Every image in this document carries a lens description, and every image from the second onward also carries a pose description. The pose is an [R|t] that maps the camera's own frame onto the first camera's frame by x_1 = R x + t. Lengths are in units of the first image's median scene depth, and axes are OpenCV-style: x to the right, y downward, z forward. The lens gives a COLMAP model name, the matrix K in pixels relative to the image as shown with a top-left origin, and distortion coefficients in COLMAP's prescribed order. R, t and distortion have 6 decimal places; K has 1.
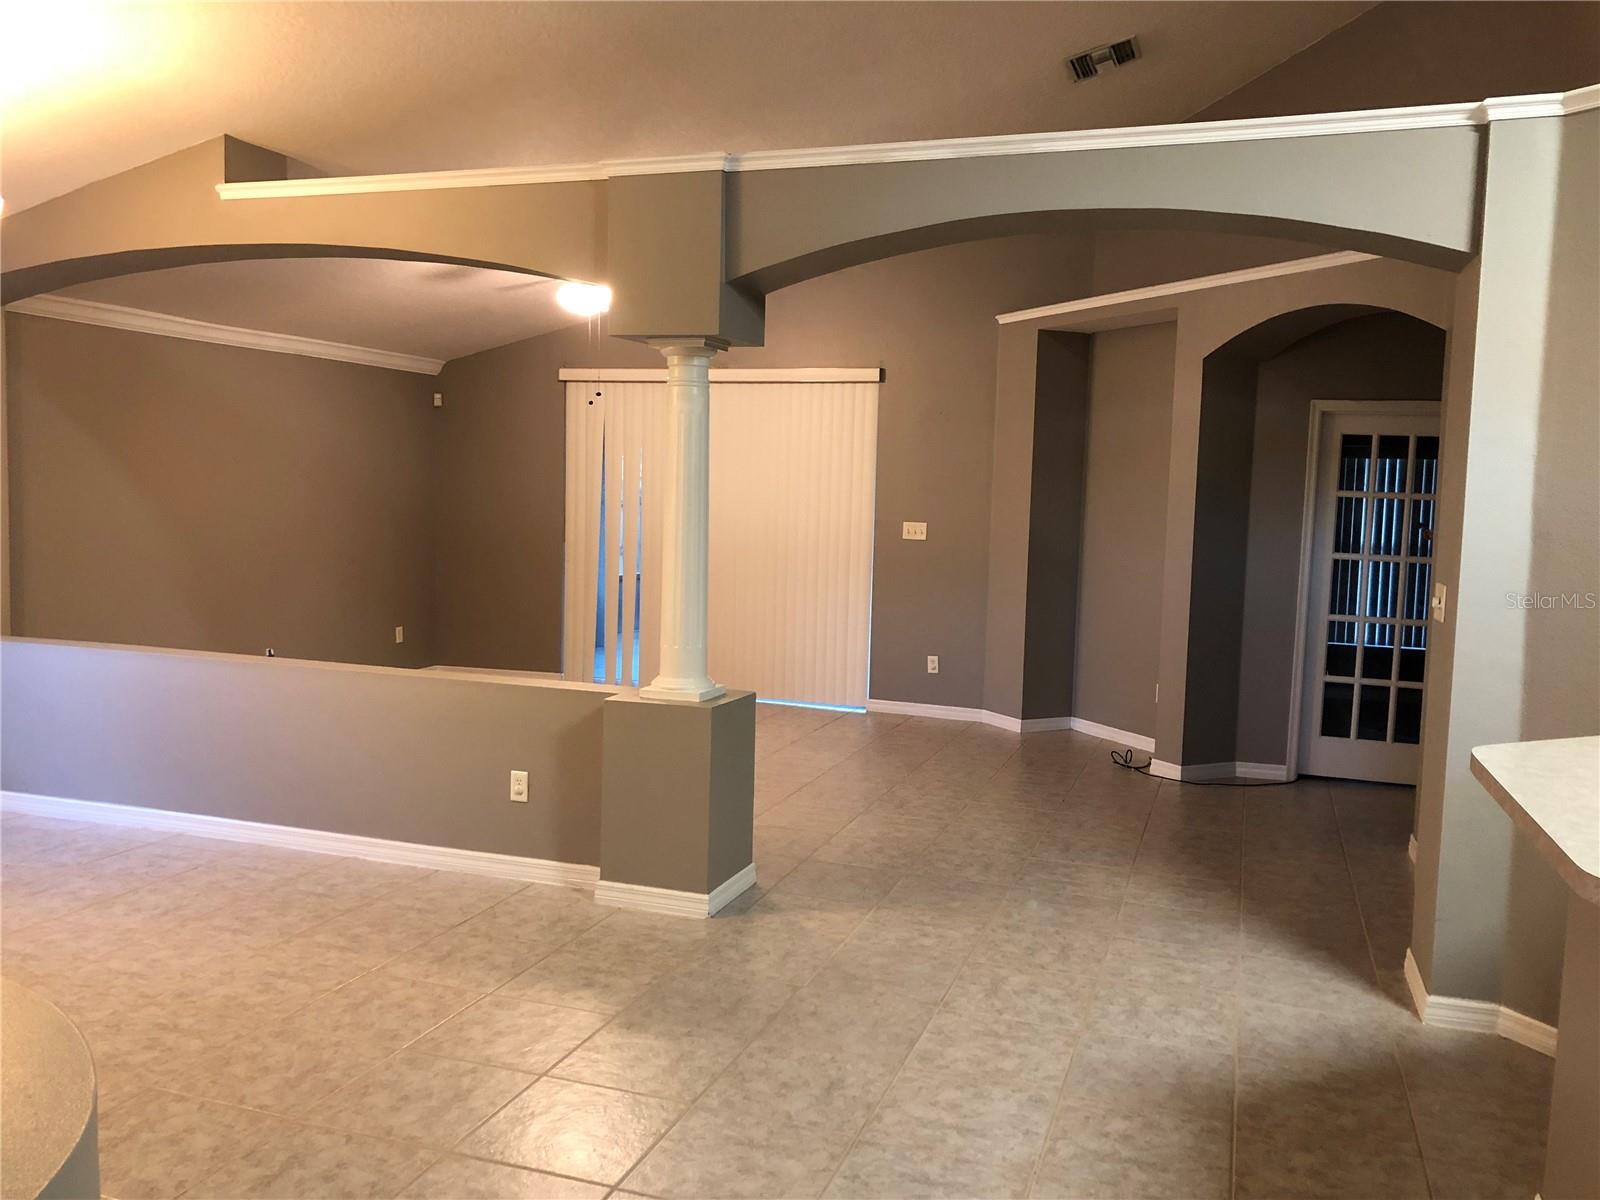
lens RADIAL K [[1331.0, 0, 798.5], [0, 1331.0, 611.0], [0, 0, 1]] dist [0.030973, -0.027687]
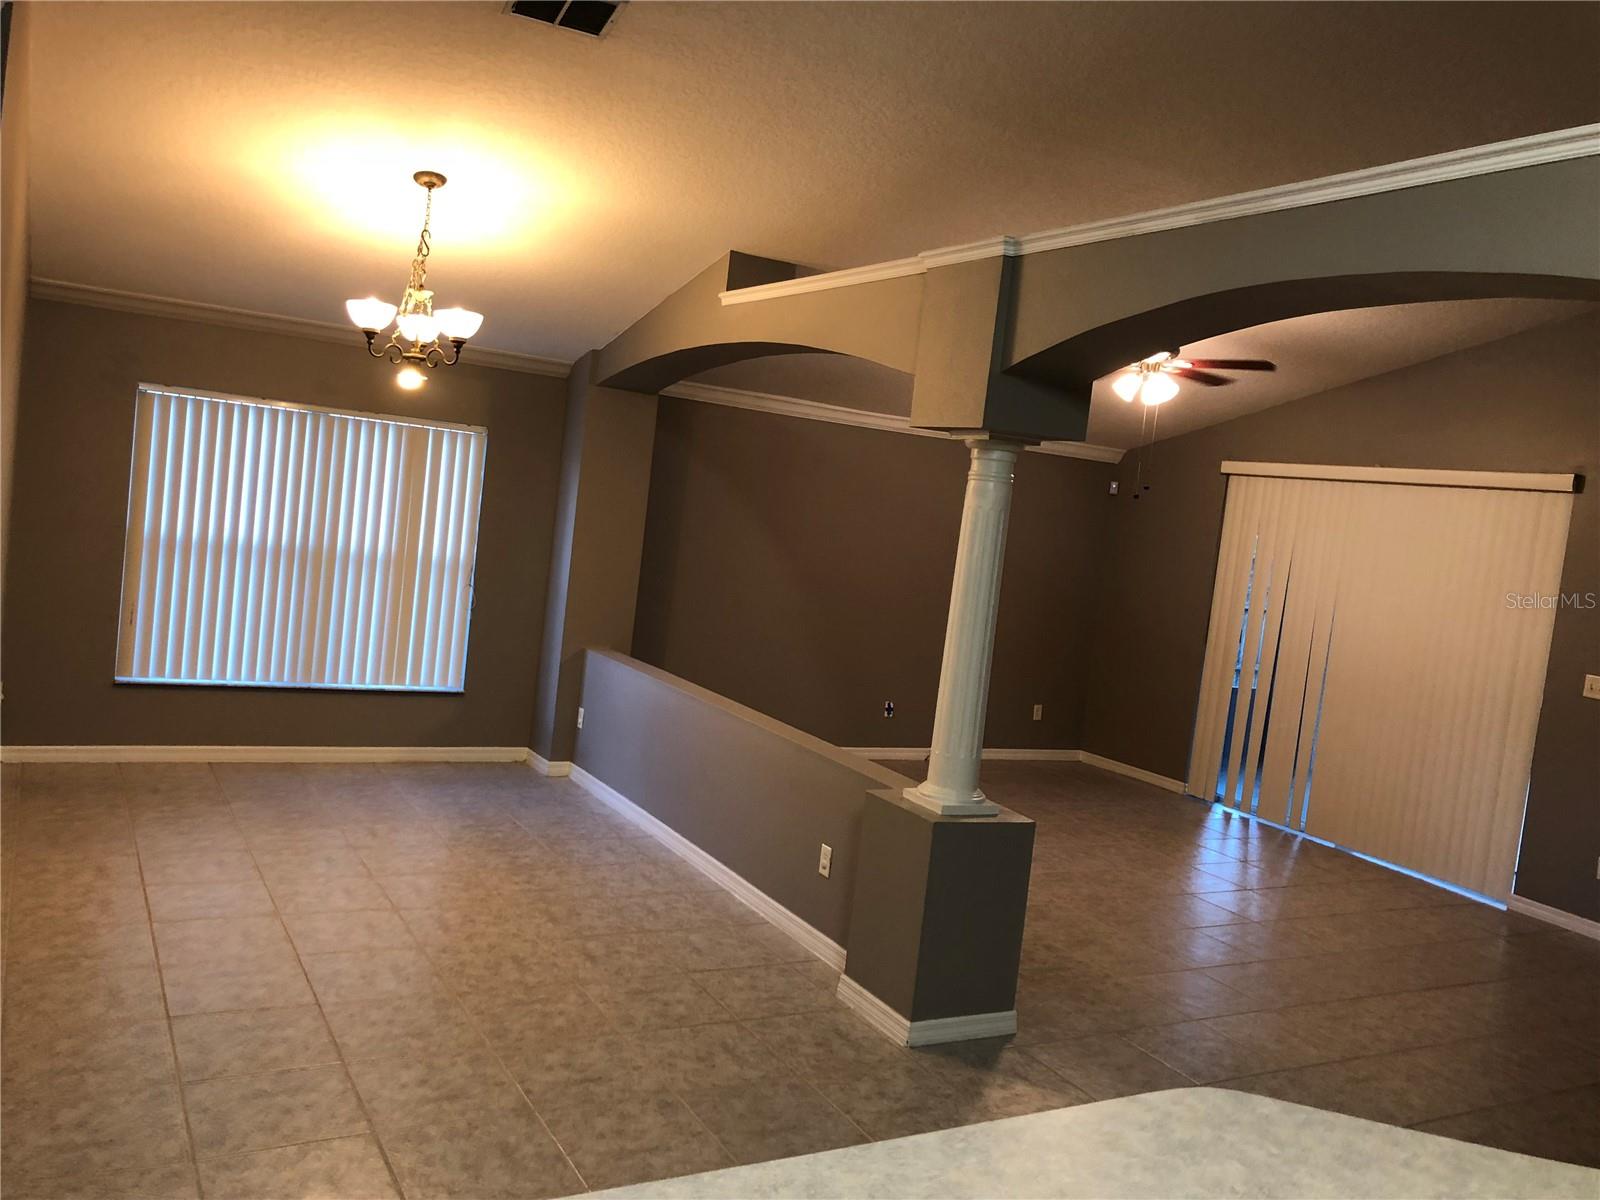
lens RADIAL K [[1331.0, 0, 802.0], [0, 1331.0, 590.7], [0, 0, 1]] dist [0.030973, -0.027687]
pose [[0.738644, 0.104509, -0.665945, 0.441986], [-0.155839, 0.987621, -0.017861, -0.052315], [0.655835, 0.116973, 0.745787, 0.212337]]
